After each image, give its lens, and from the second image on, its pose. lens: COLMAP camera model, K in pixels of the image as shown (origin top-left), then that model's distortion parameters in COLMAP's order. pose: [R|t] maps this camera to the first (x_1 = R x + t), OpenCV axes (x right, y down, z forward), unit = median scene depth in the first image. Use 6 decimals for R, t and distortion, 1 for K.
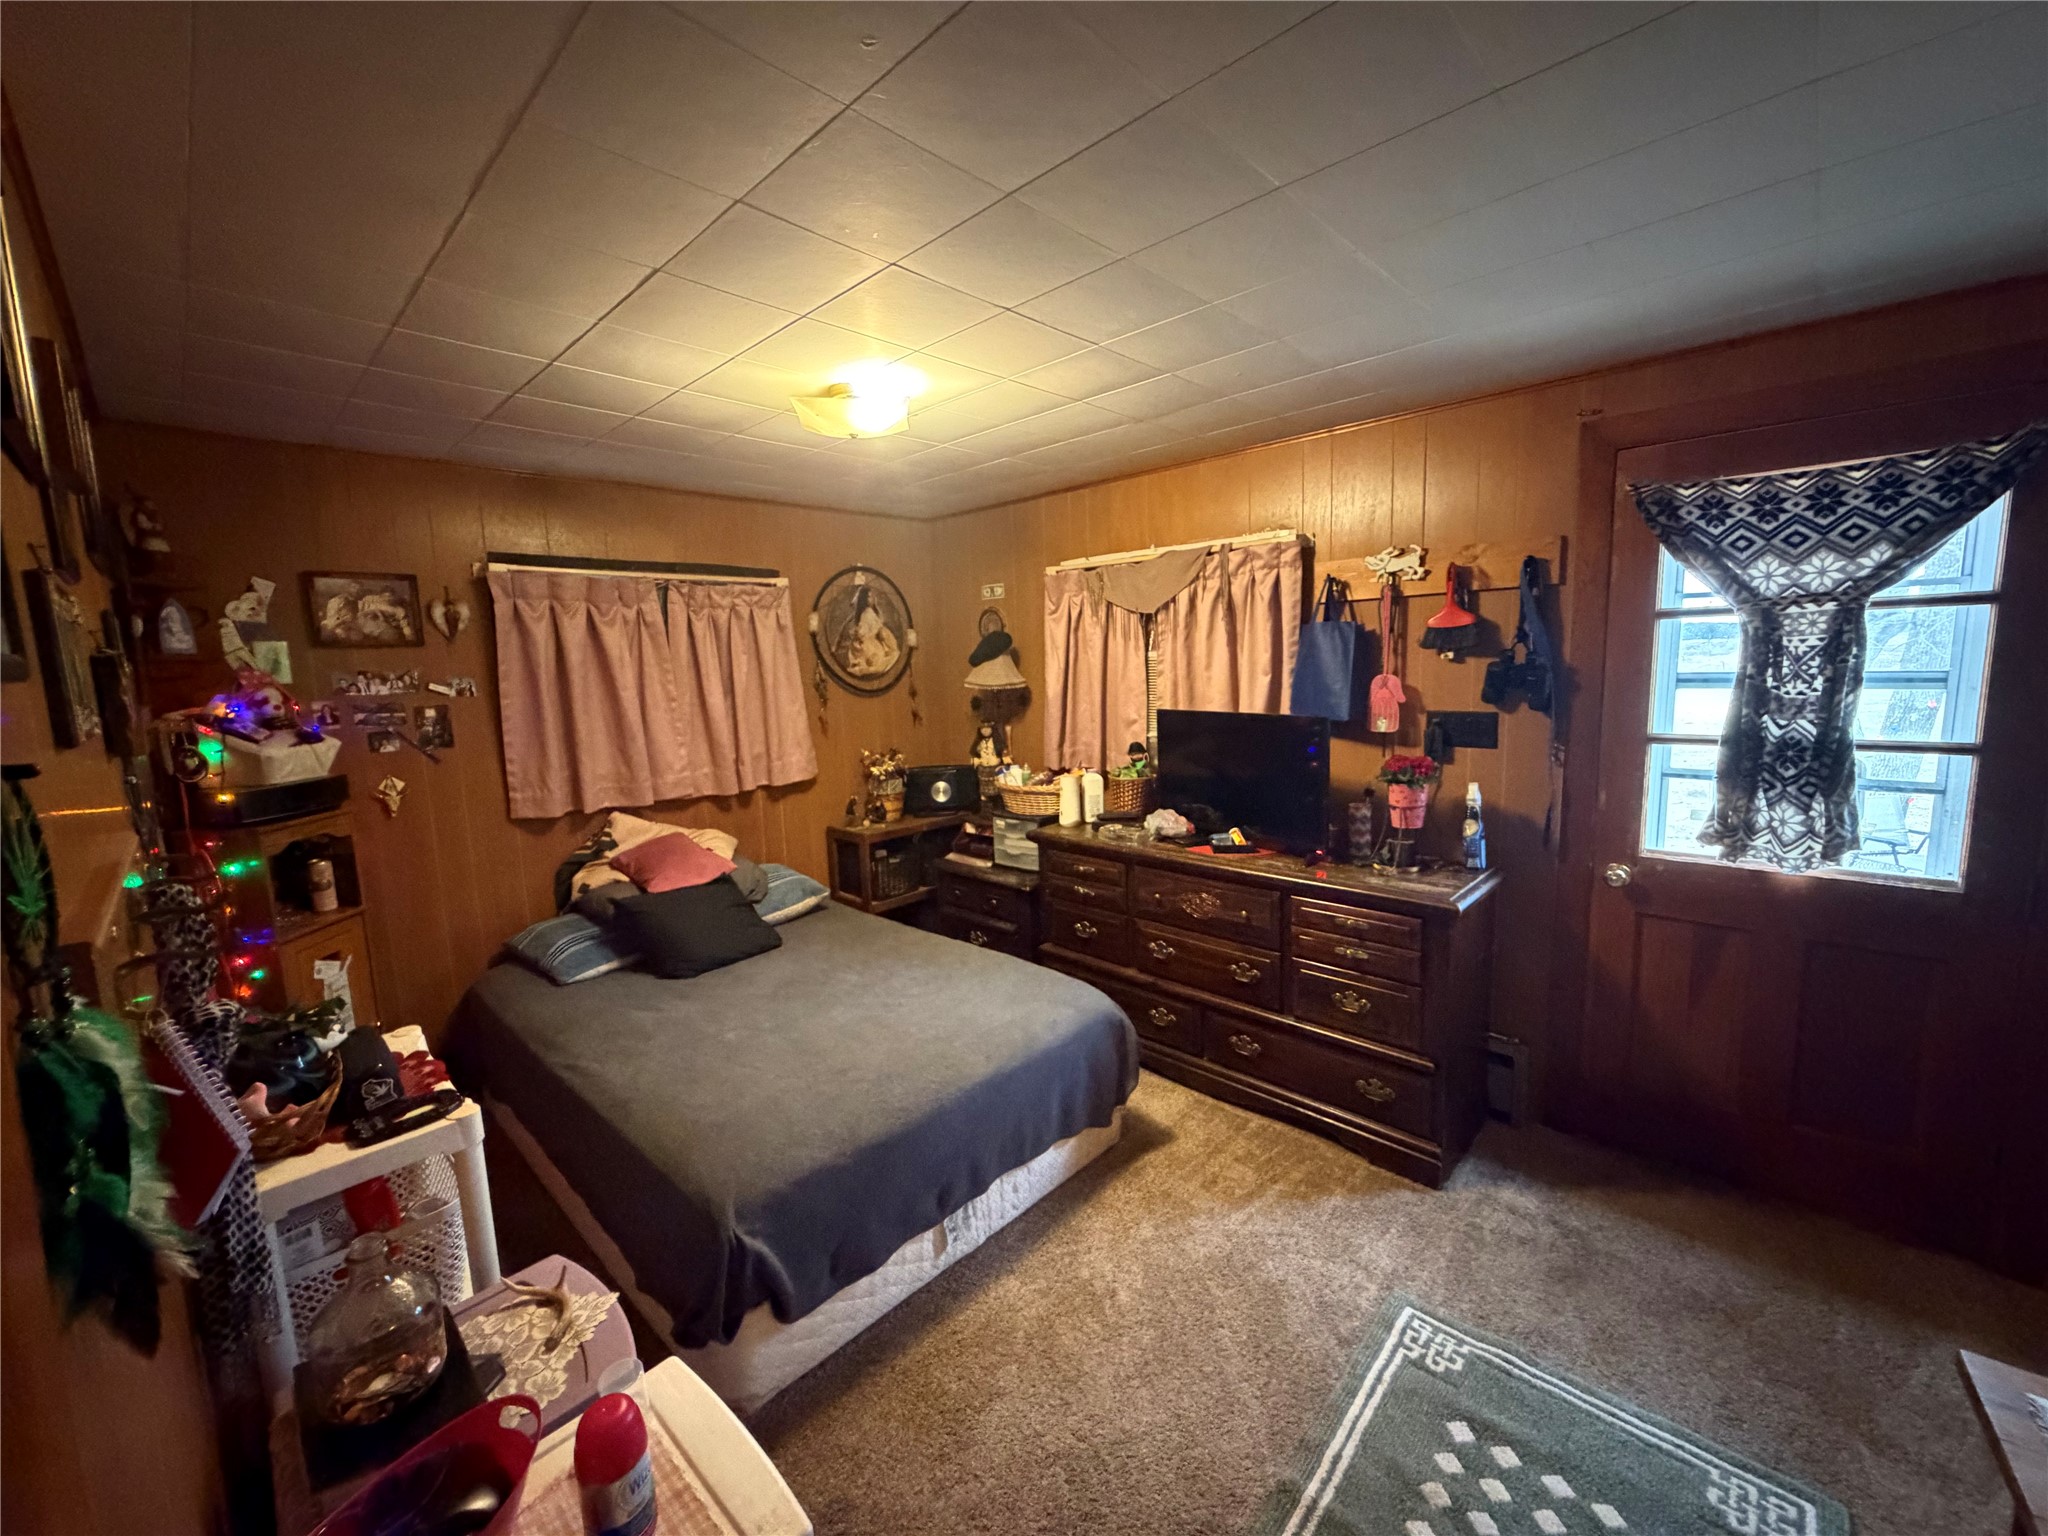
lens RADIAL K [[818.3, 0, 1019.2], [0, 818.3, 766.8], [0, 0, 1]] dist [-0.001651, 0.000018]
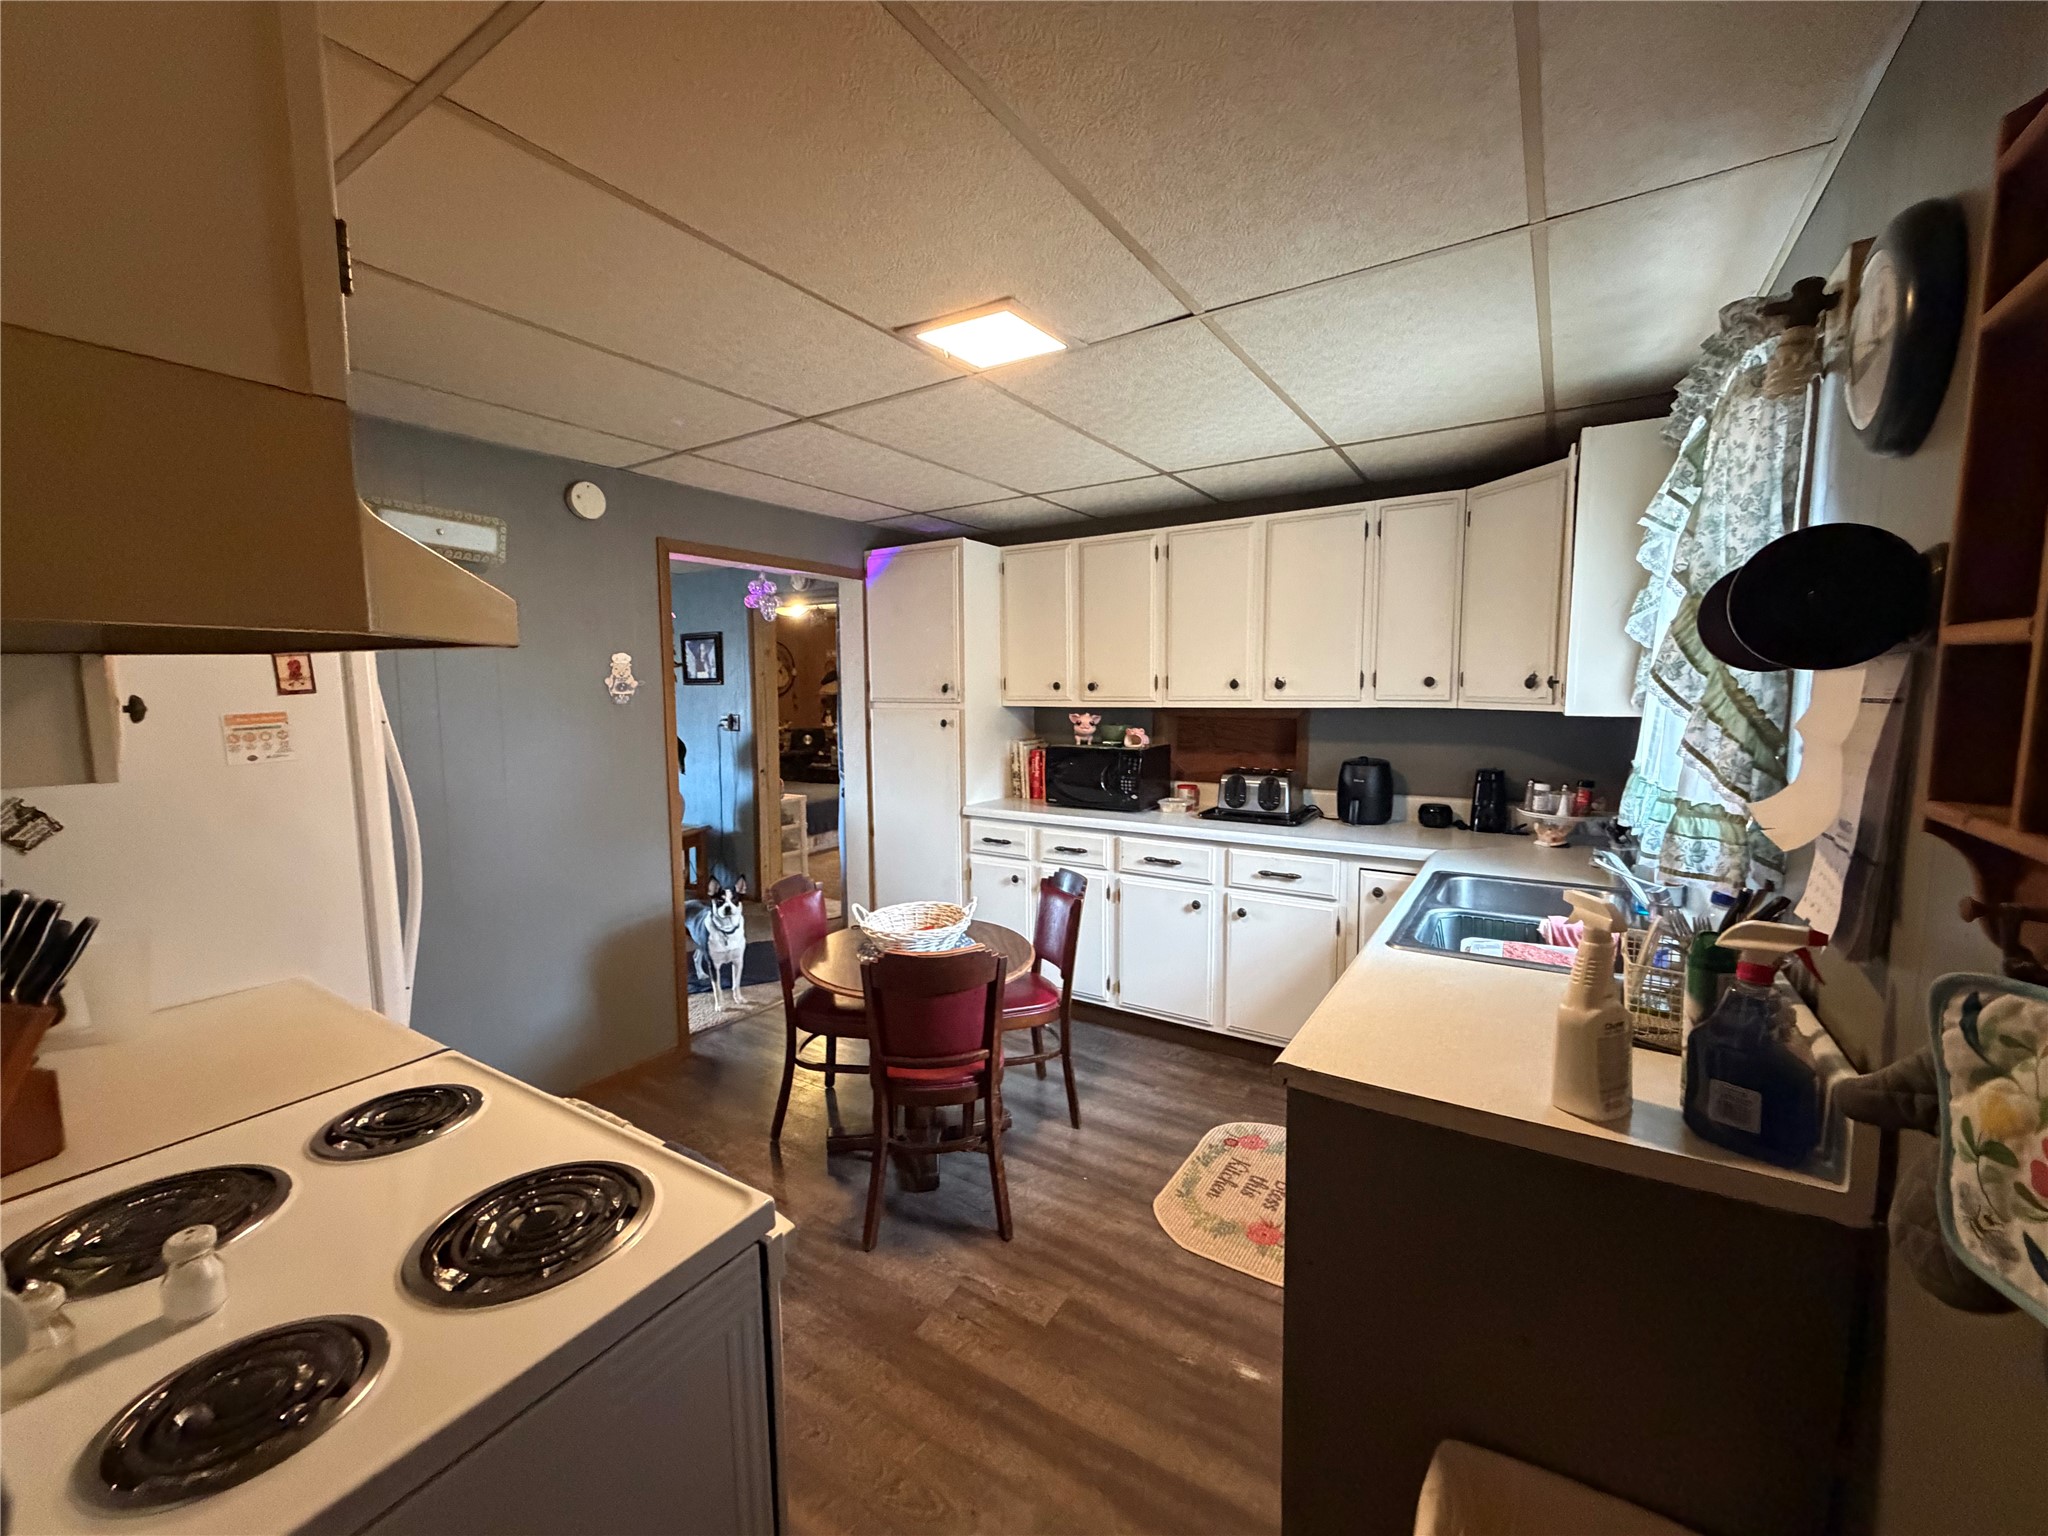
lens RADIAL K [[818.3, 0, 1030.4], [0, 818.3, 768.6], [0, 0, 1]] dist [-0.001651, 0.000018]
pose [[0.979770, 0.013485, 0.199672, 0.098064], [-0.006335, 0.999317, -0.036402, 0.314005], [-0.200027, 0.034400, 0.979186, -2.242763]]
